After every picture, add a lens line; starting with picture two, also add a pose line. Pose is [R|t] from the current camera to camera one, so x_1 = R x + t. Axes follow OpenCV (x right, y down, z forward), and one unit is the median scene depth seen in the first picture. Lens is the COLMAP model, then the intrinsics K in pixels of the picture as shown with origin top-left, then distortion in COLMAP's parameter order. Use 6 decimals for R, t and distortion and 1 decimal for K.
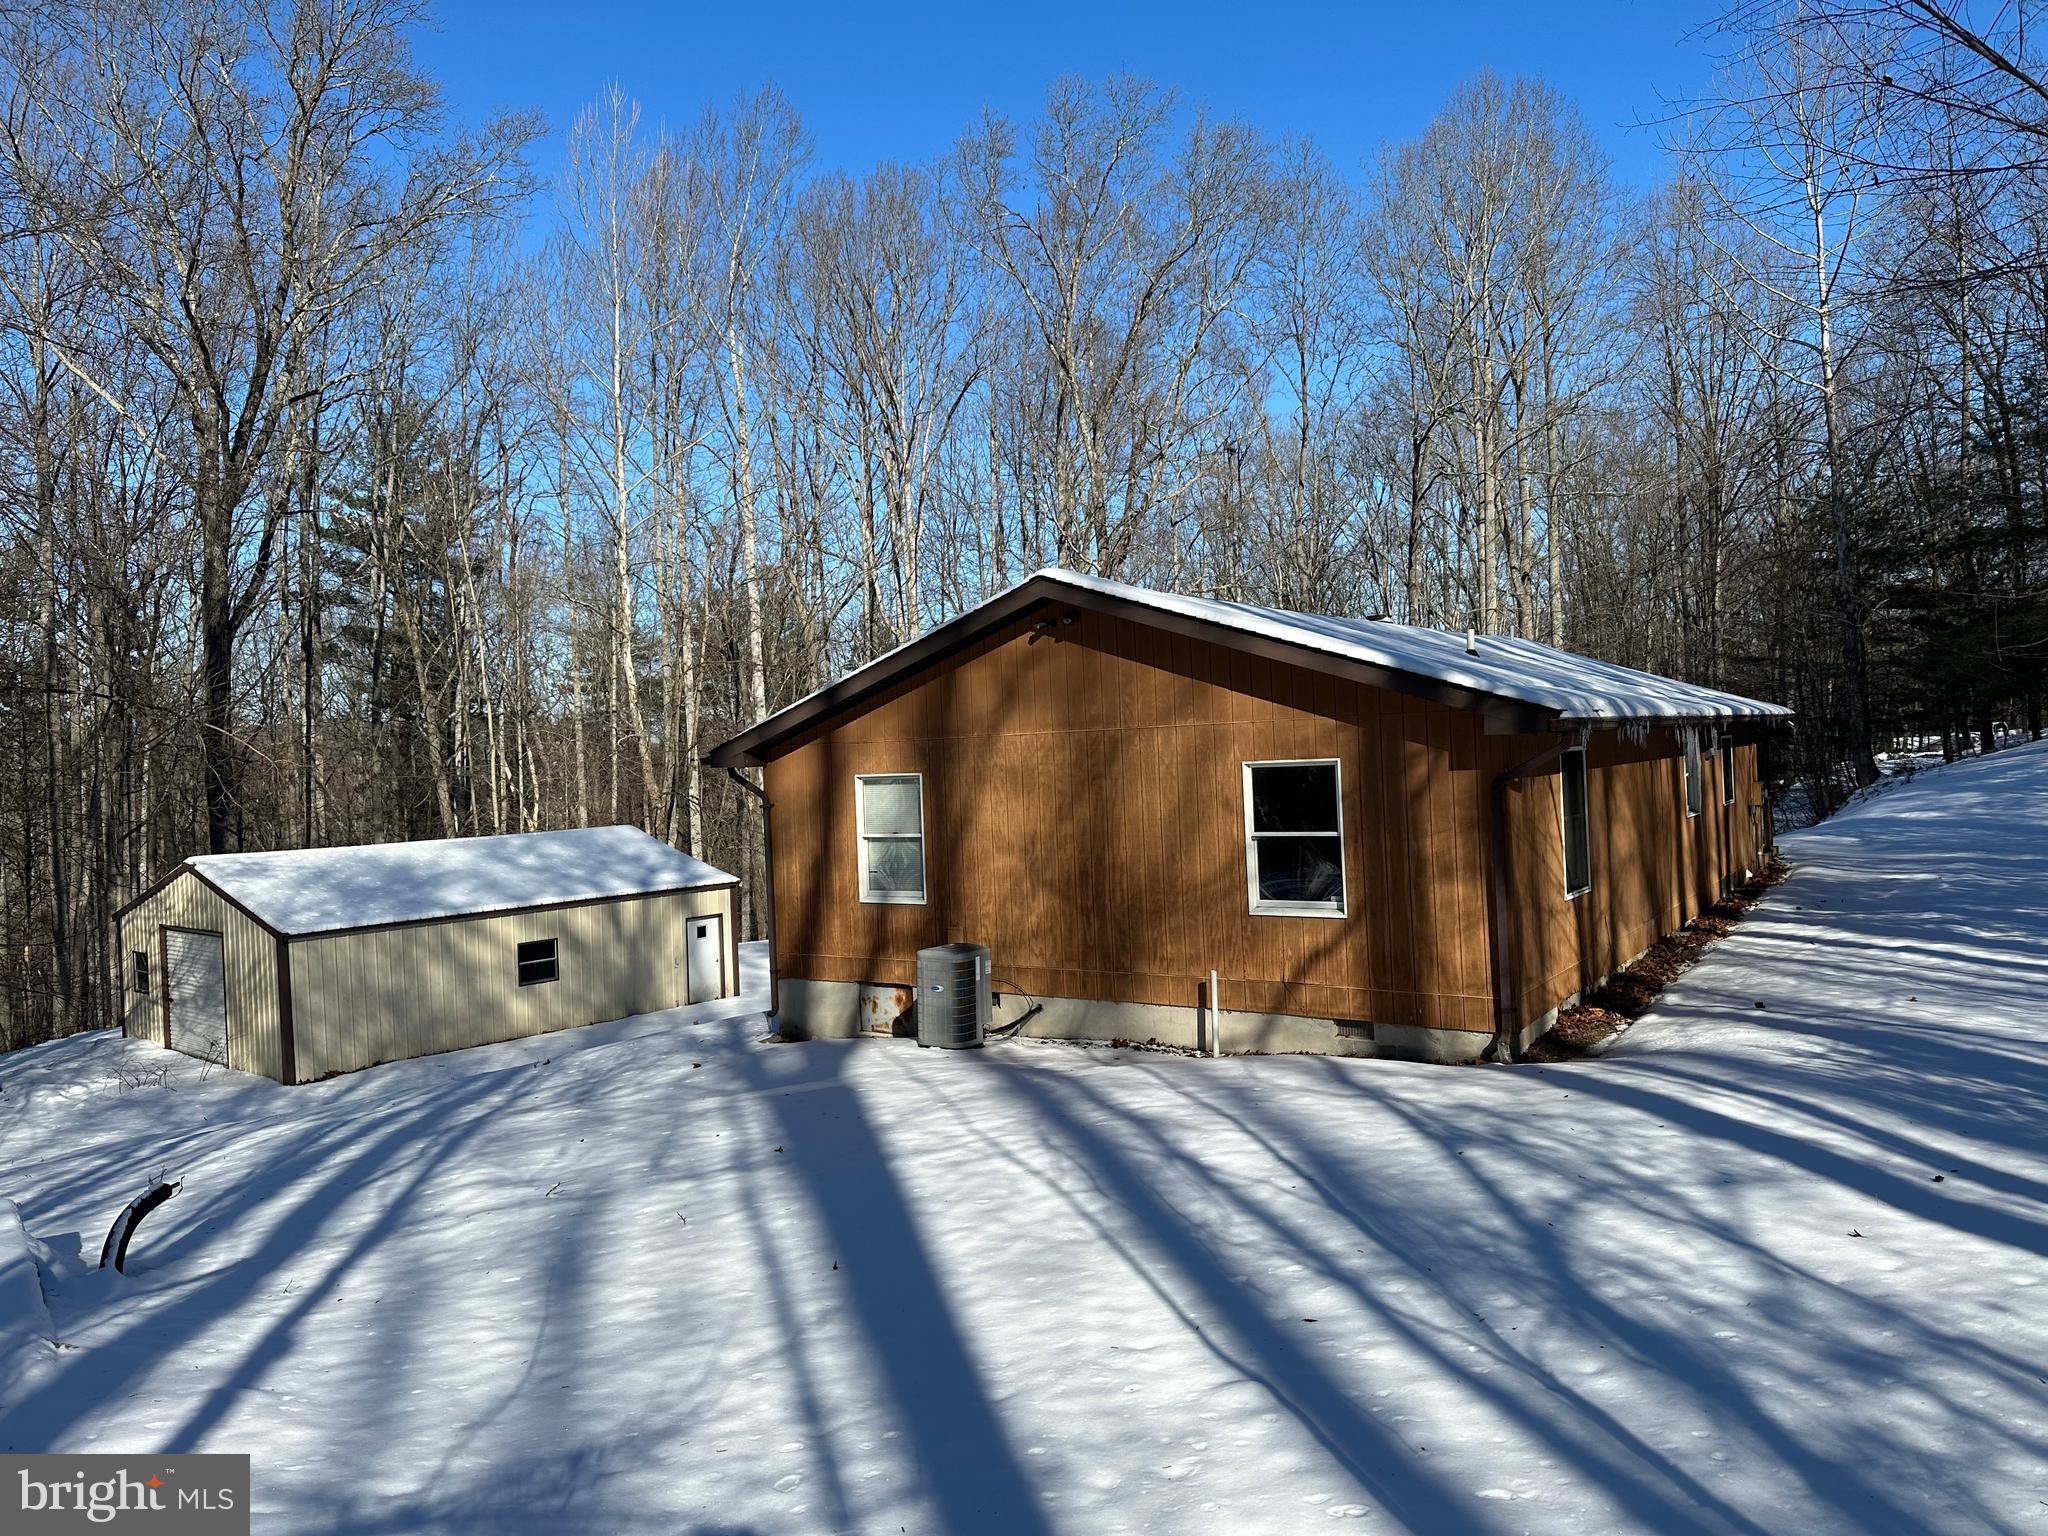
lens RADIAL K [[1422.2, 0, 1034.9], [0, 1422.2, 758.4], [0, 0, 1]] dist [0.047394, -0.040912]
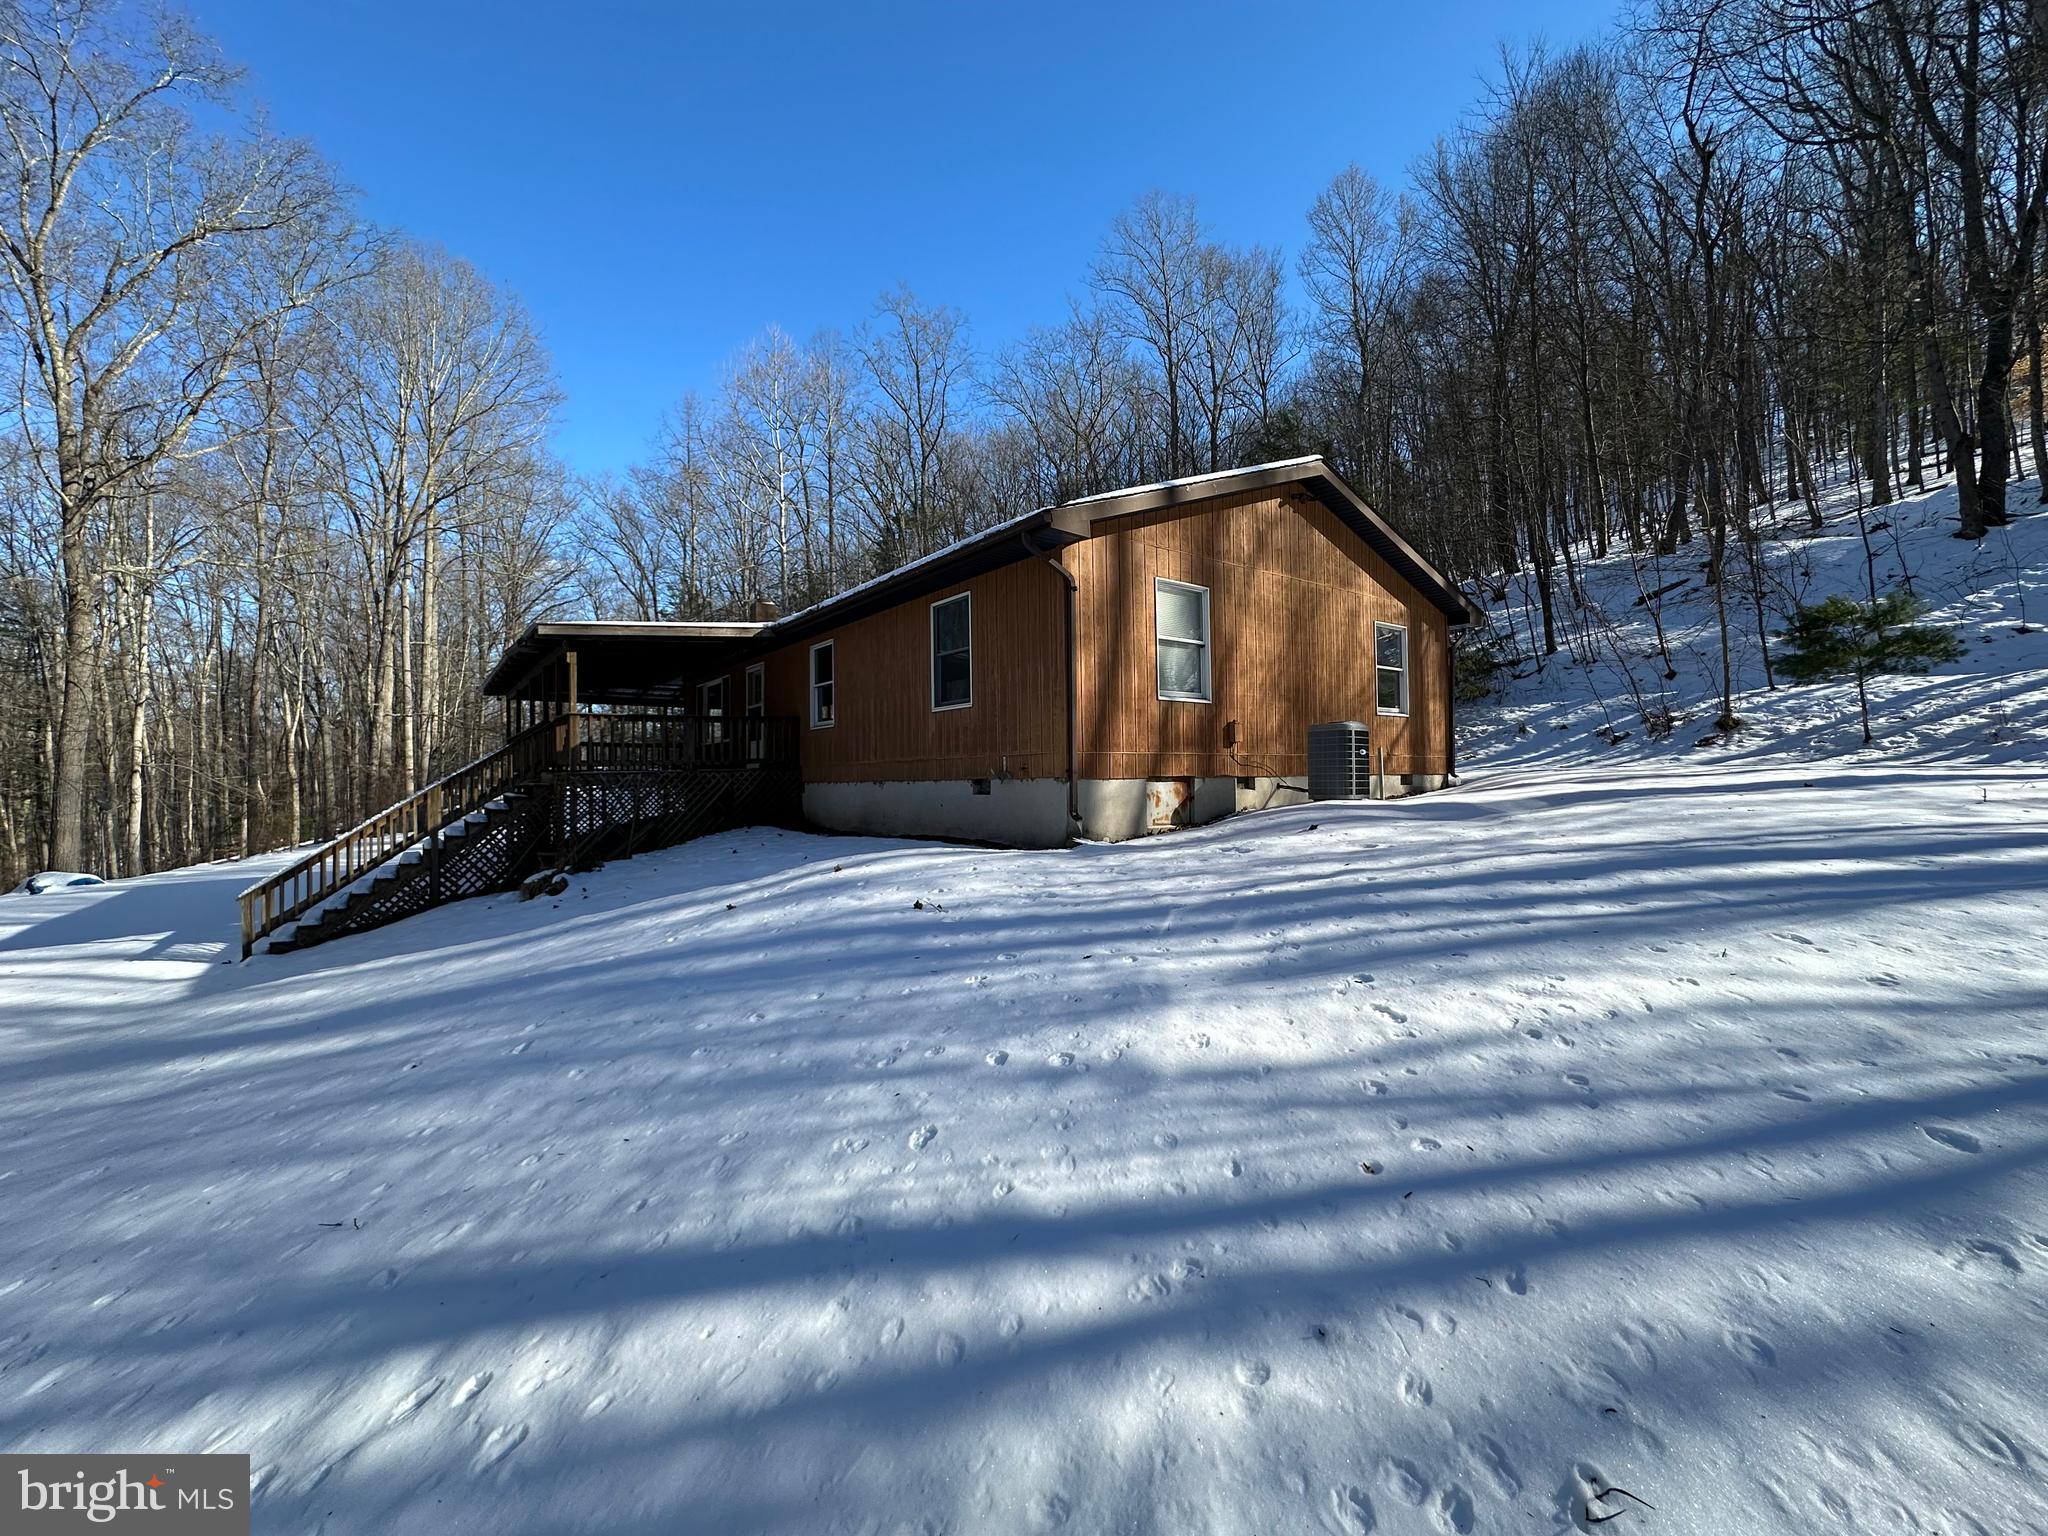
lens RADIAL K [[810.9, 0, 1021.1], [0, 810.9, 775.4], [0, 0, 1]] dist [-0.002336, 0.001191]
pose [[0.328095, 0.043350, 0.943650, -0.691989], [0.004529, 0.998863, -0.047461, 0.178839], [-0.944634, 0.019845, 0.327525, 0.874790]]
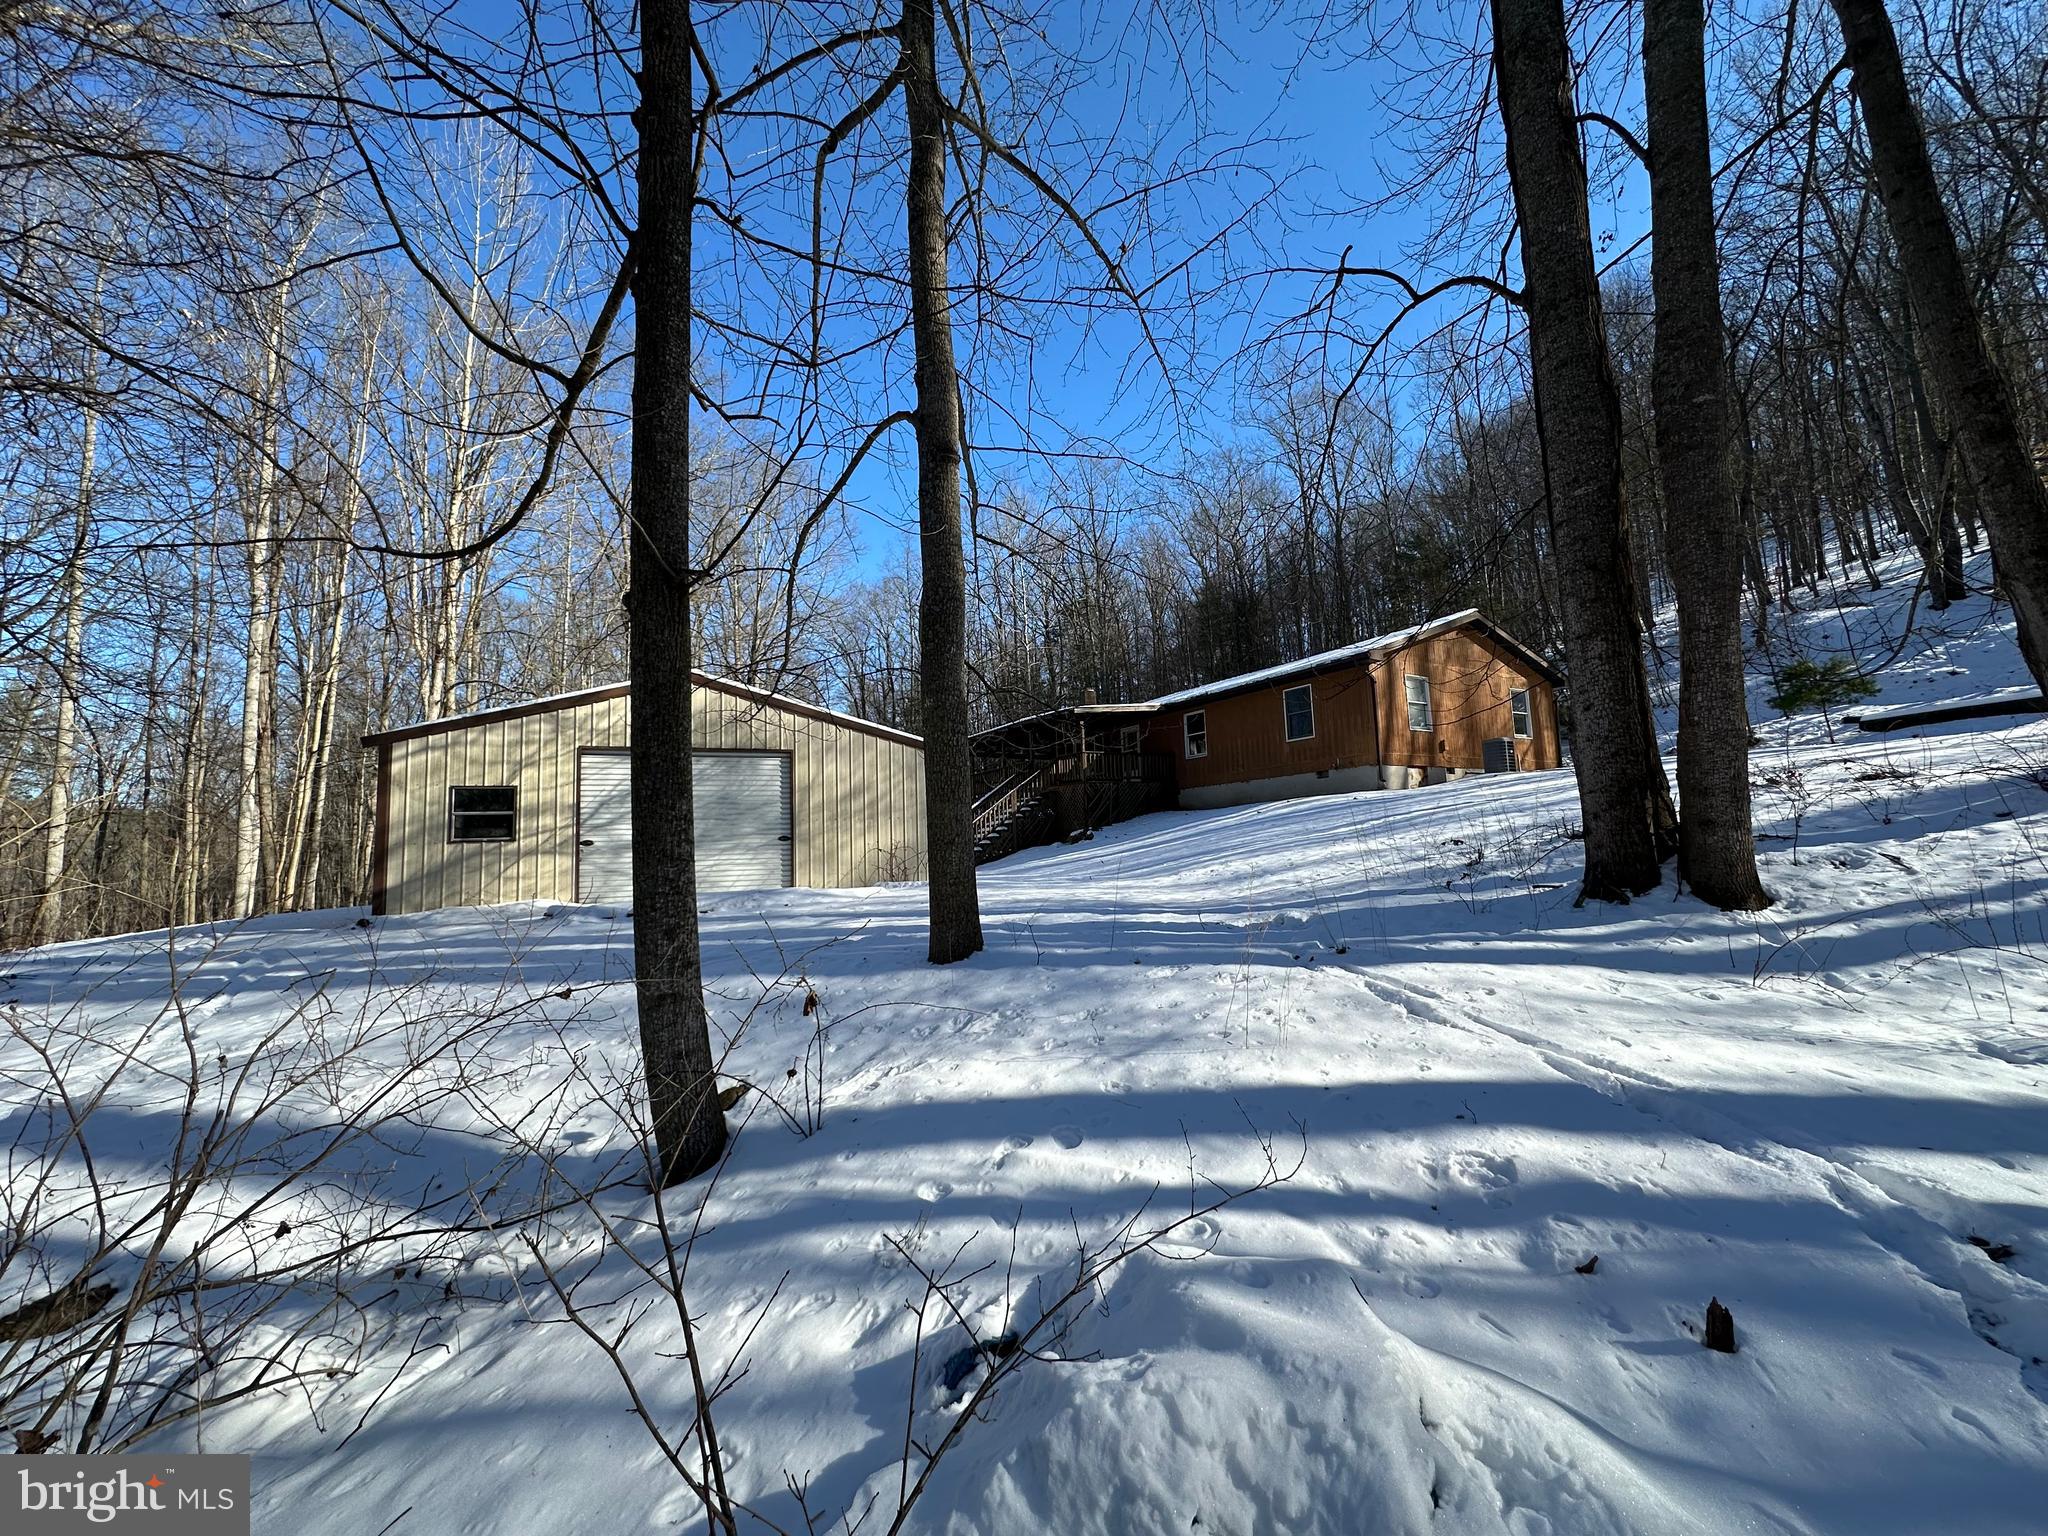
lens RADIAL K [[810.9, 0, 1022.9], [0, 810.9, 770.0], [0, 0, 1]] dist [-0.002336, 0.001191]
pose [[0.436608, 0.118410, 0.891825, -1.491678], [0.020260, 0.989755, -0.141331, 0.324727], [-0.899424, 0.079775, 0.429736, 0.975054]]
